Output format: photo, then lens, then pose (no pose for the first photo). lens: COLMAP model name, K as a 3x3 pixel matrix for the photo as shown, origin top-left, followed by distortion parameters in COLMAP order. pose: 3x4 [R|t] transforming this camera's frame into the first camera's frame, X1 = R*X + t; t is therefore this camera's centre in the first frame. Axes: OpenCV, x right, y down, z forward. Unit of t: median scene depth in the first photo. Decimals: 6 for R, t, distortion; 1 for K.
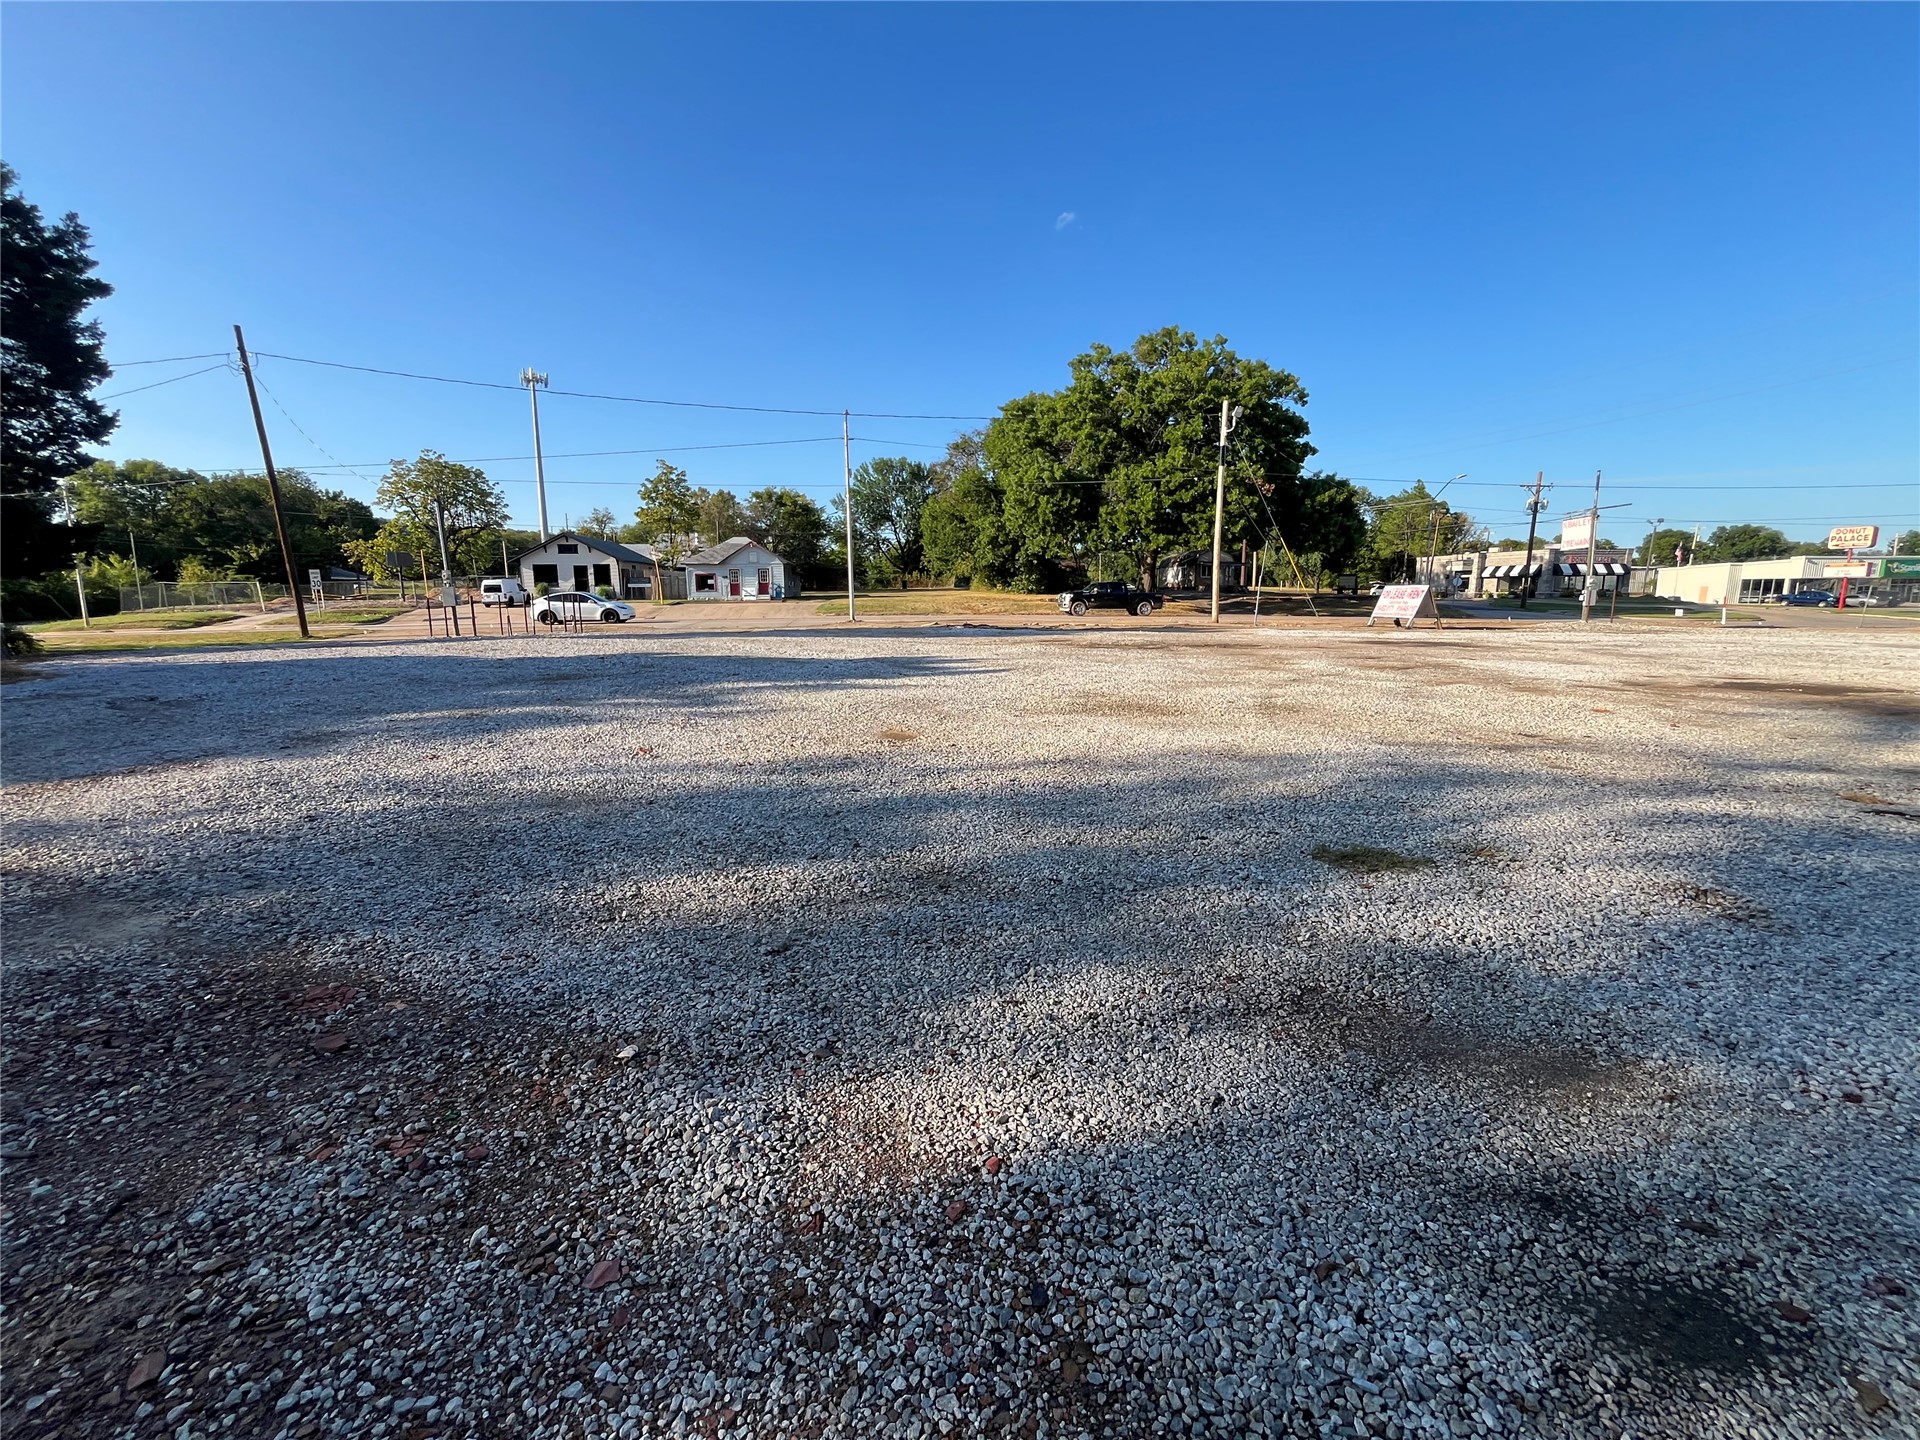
lens RADIAL K [[775.0, 0, 958.6], [0, 775.0, 720.8], [0, 0, 1]] dist [-0.003327, 0.000094]
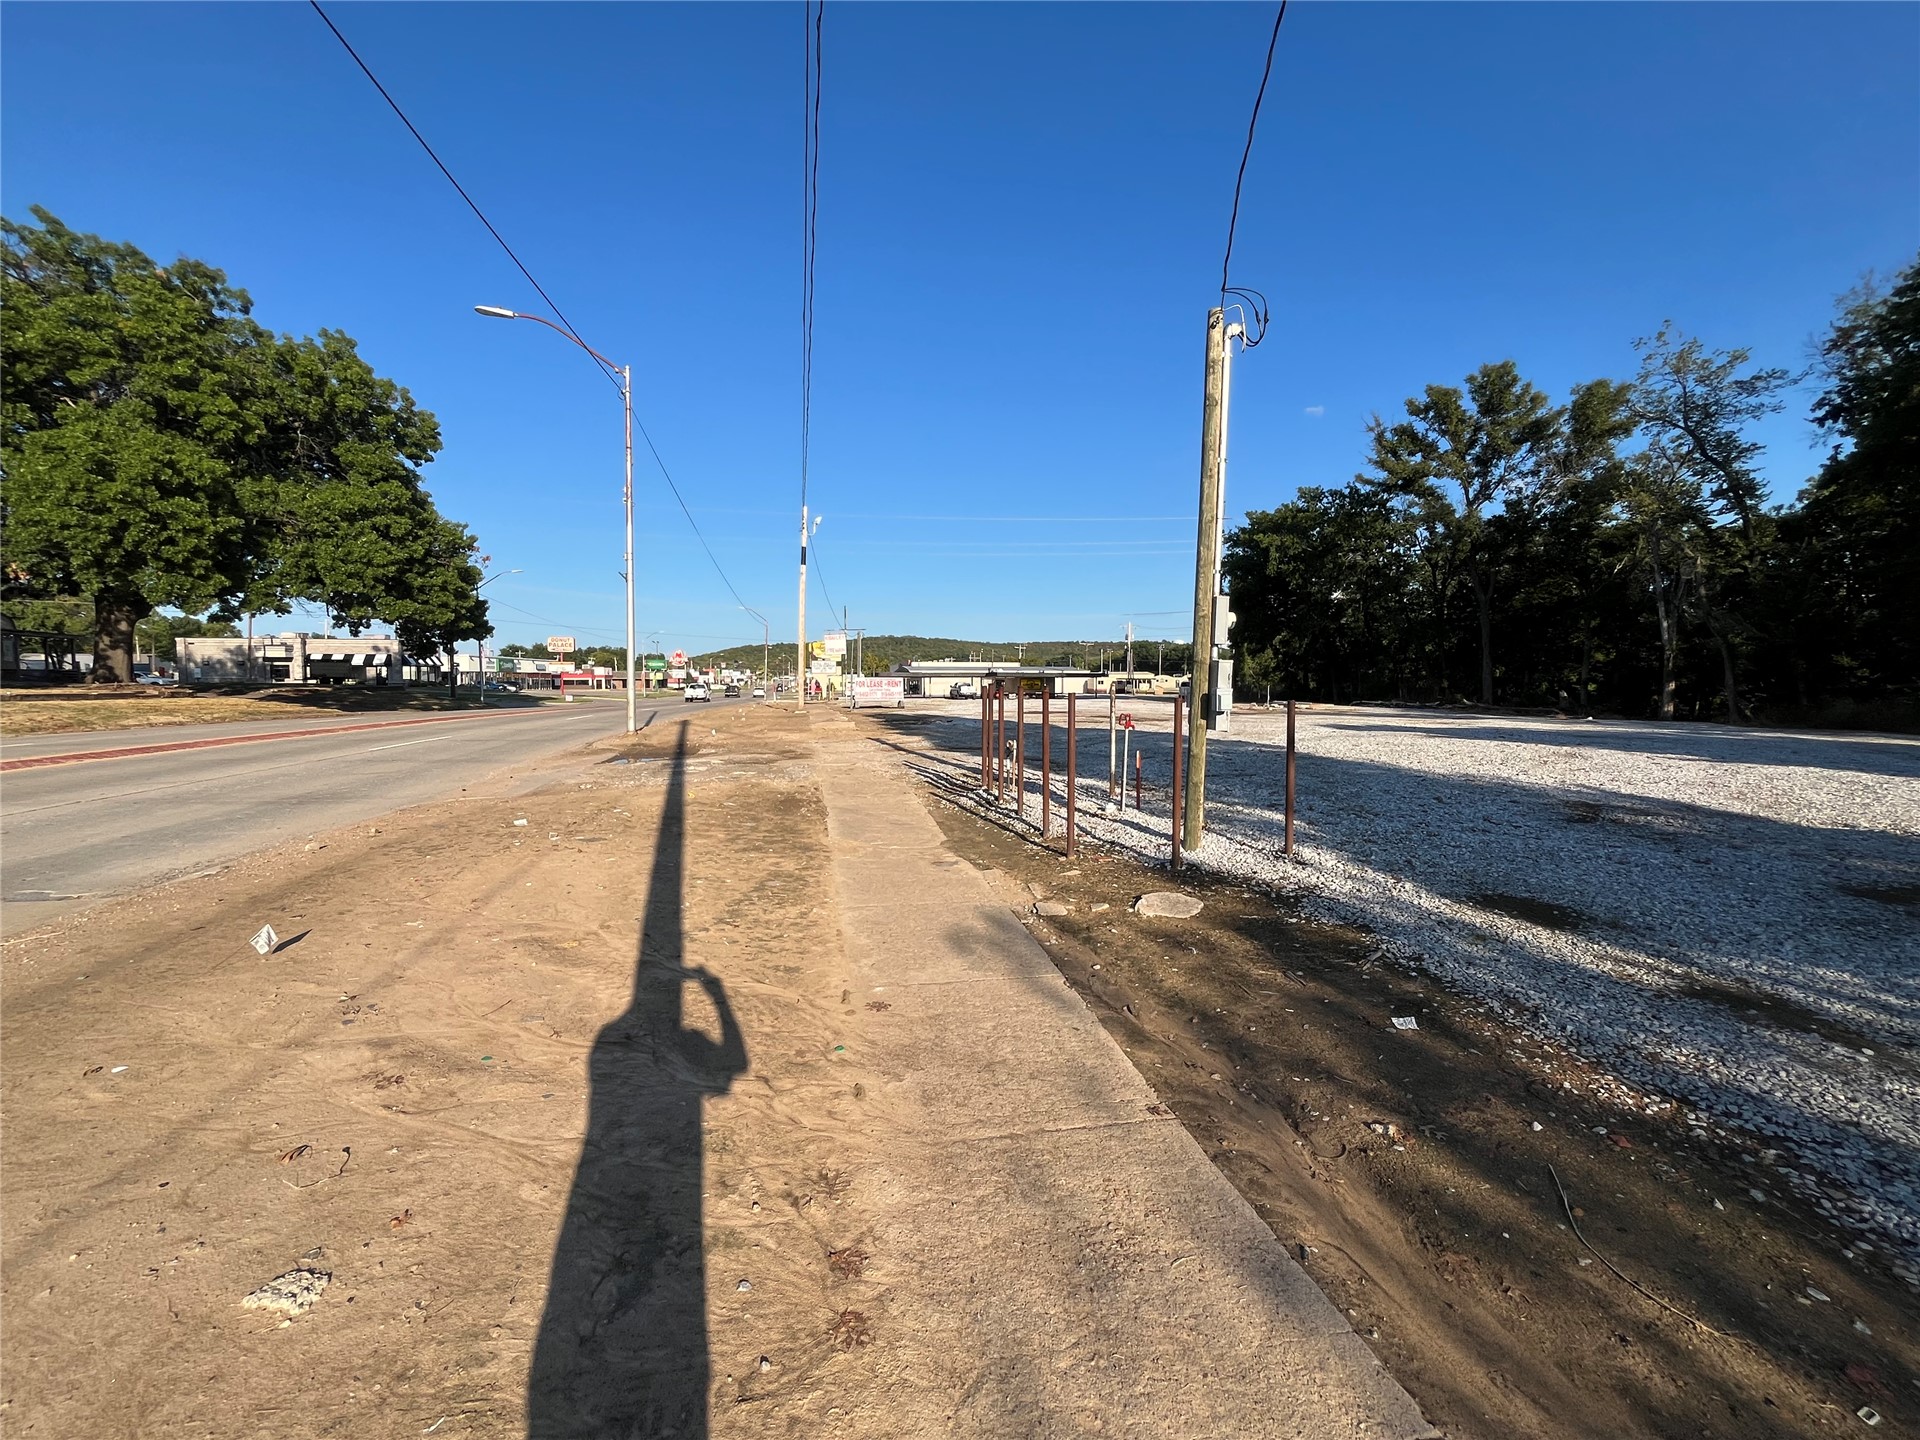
lens RADIAL K [[775.0, 0, 956.9], [0, 775.0, 720.3], [0, 0, 1]] dist [-0.003327, 0.000094]
pose [[-0.090575, -0.047850, 0.994739, -3.851189], [0.161405, 0.984934, 0.062075, -0.762751], [-0.982723, 0.166179, -0.081488, 4.618547]]
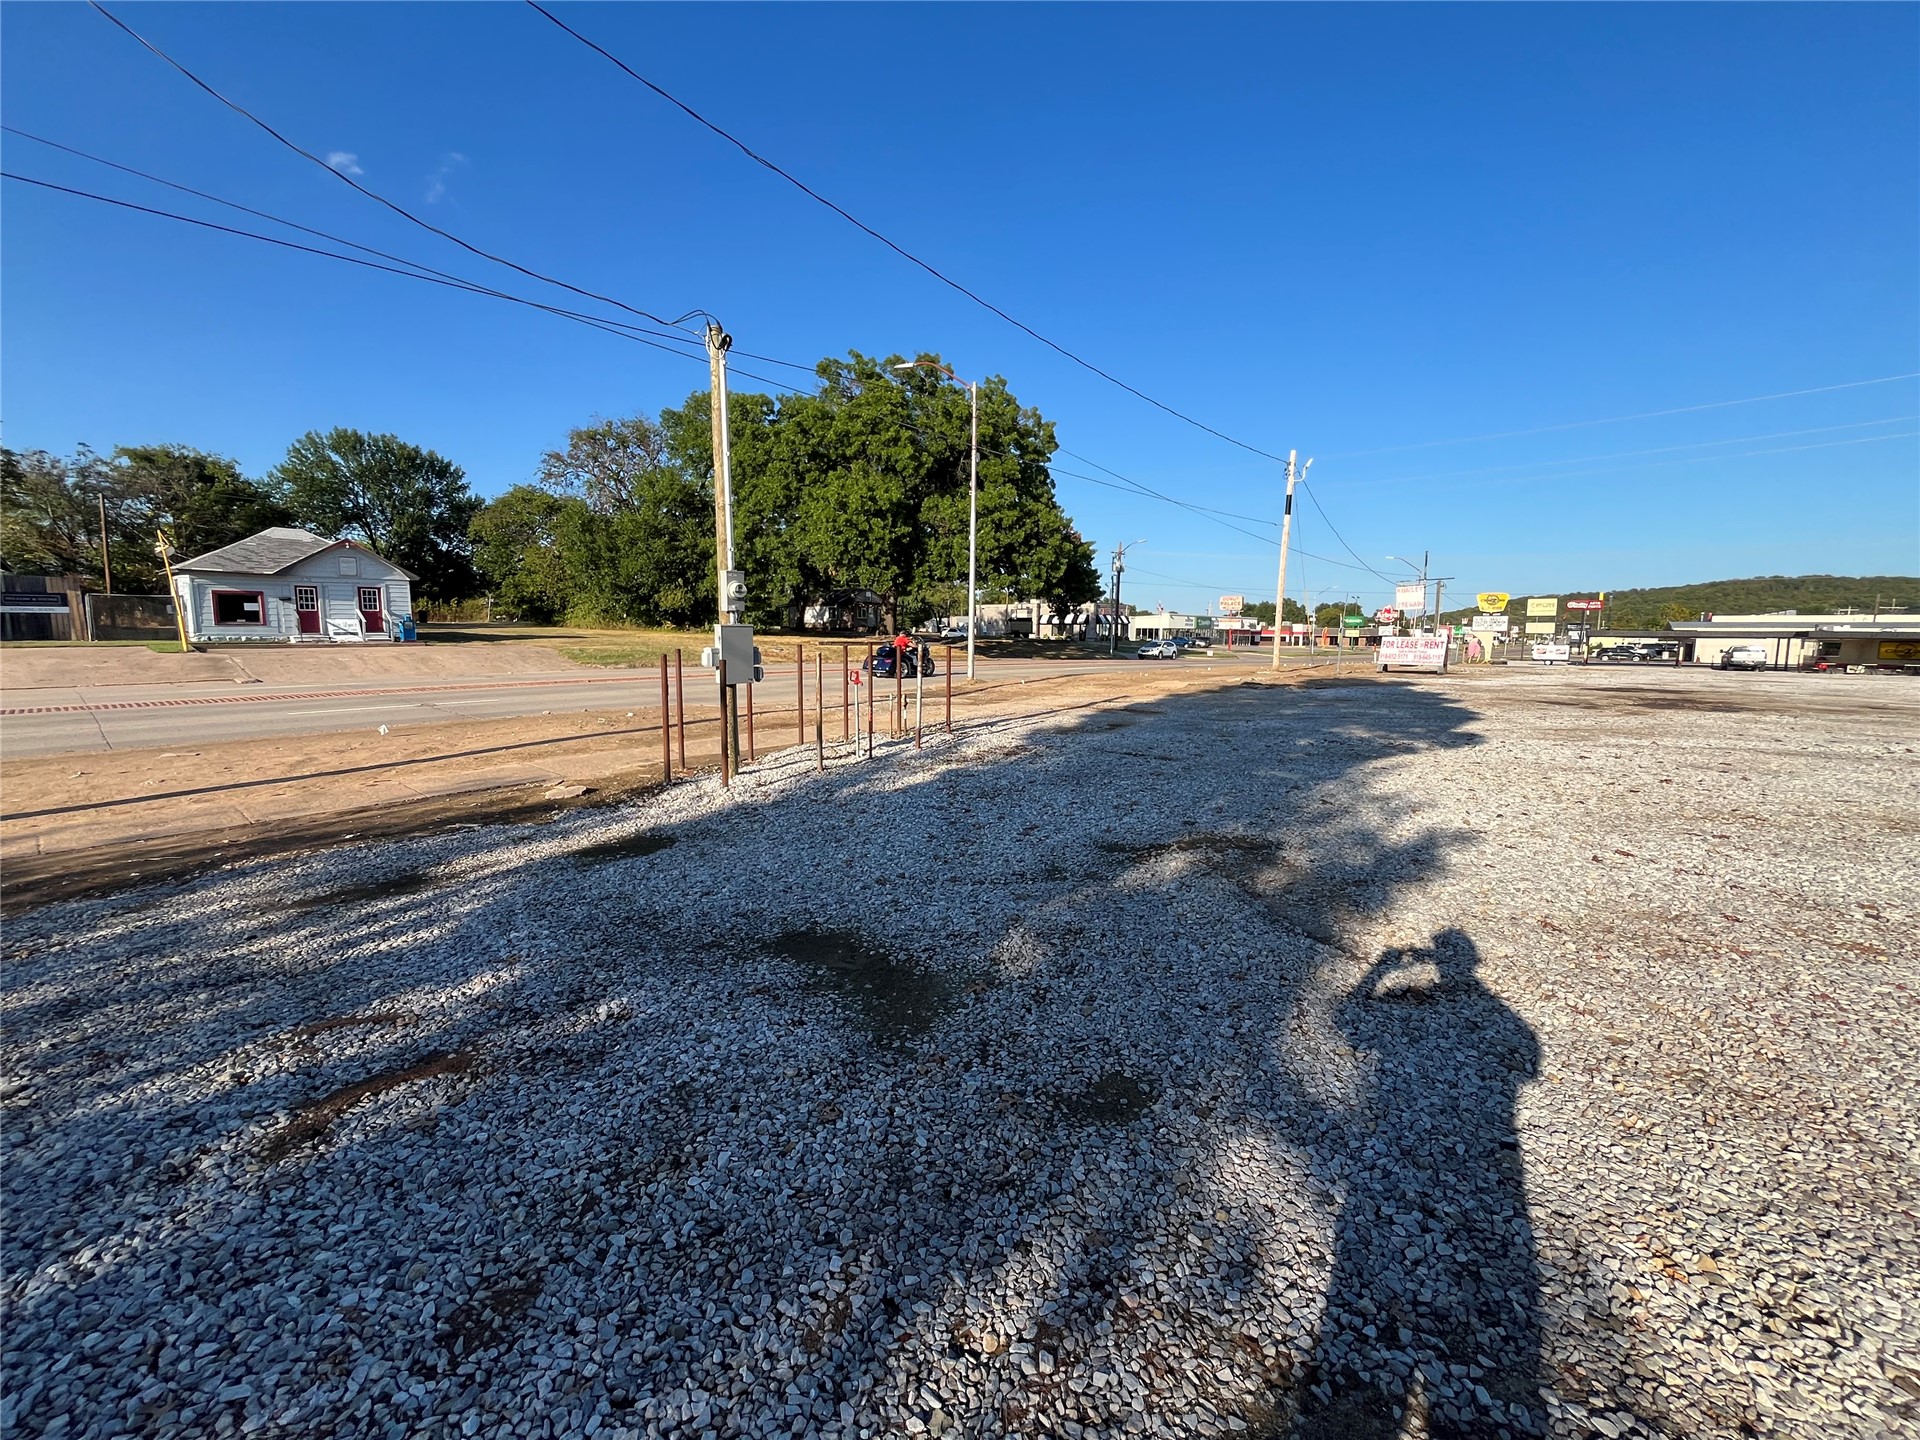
lens RADIAL K [[775.0, 0, 957.6], [0, 775.0, 722.4], [0, 0, 1]] dist [-0.003327, 0.000094]
pose [[0.724569, -0.068257, 0.685814, -3.419966], [0.099199, 0.995051, -0.005770, -0.507467], [-0.682026, 0.072213, 0.727754, 2.947617]]
